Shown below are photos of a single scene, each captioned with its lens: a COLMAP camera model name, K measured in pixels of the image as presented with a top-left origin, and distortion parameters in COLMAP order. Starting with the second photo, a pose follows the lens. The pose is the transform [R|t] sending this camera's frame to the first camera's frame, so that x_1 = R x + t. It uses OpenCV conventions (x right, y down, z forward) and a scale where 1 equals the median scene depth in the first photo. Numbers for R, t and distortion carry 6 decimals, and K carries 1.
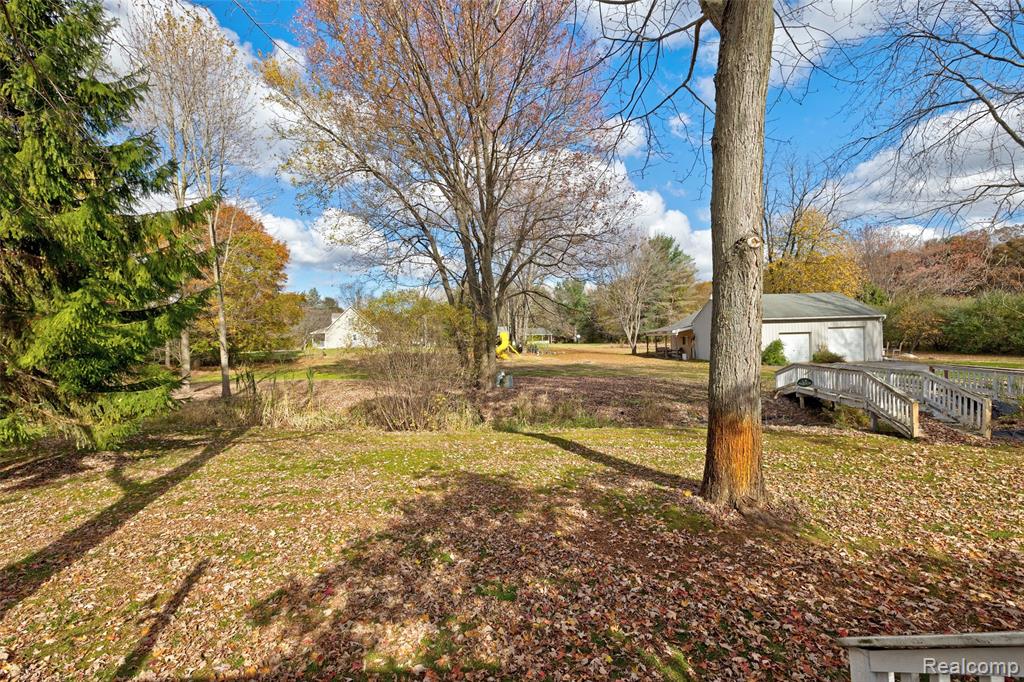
lens RADIAL K [[423.5, 0, 512.2], [0, 423.5, 338.7], [0, 0, 1]] dist [-0.001346, 0.000167]
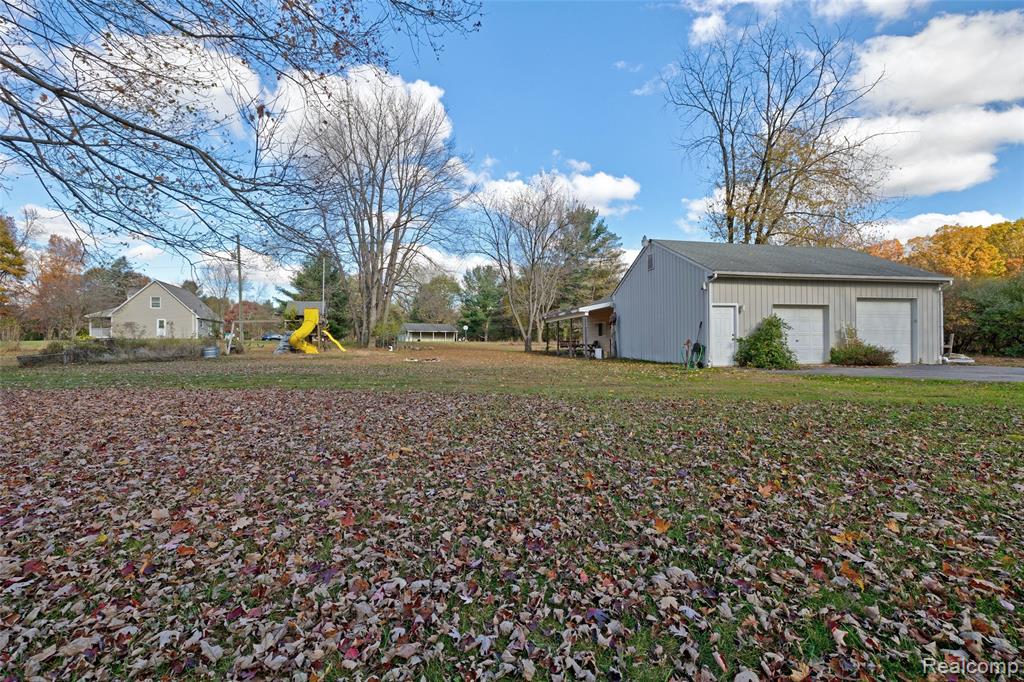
lens RADIAL K [[423.5, 0, 510.3], [0, 423.5, 340.5], [0, 0, 1]] dist [-0.001346, 0.000167]
pose [[0.988954, 0.022392, 0.146519, 0.231063], [-0.021054, 0.999721, -0.010675, 0.037247], [-0.146718, 0.007473, 0.989150, 0.506799]]
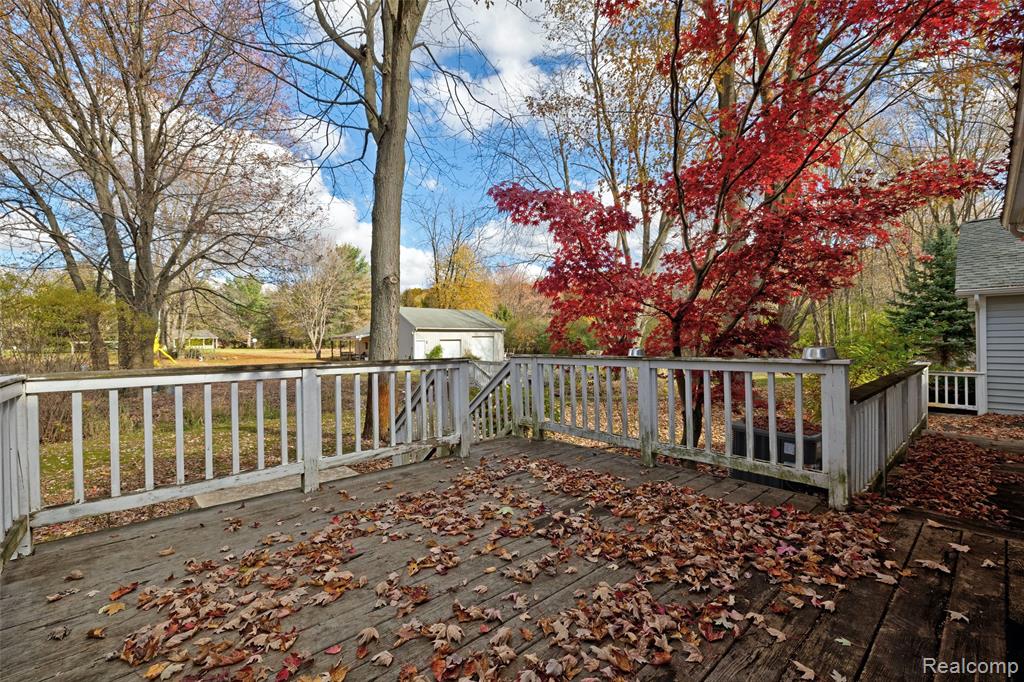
lens RADIAL K [[423.5, 0, 508.2], [0, 423.5, 338.5], [0, 0, 1]] dist [-0.001346, 0.000167]
pose [[0.764044, 0.021285, 0.644813, -0.025660], [-0.010484, 0.999733, -0.020577, 0.005840], [-0.645079, 0.008961, 0.764064, -0.088704]]
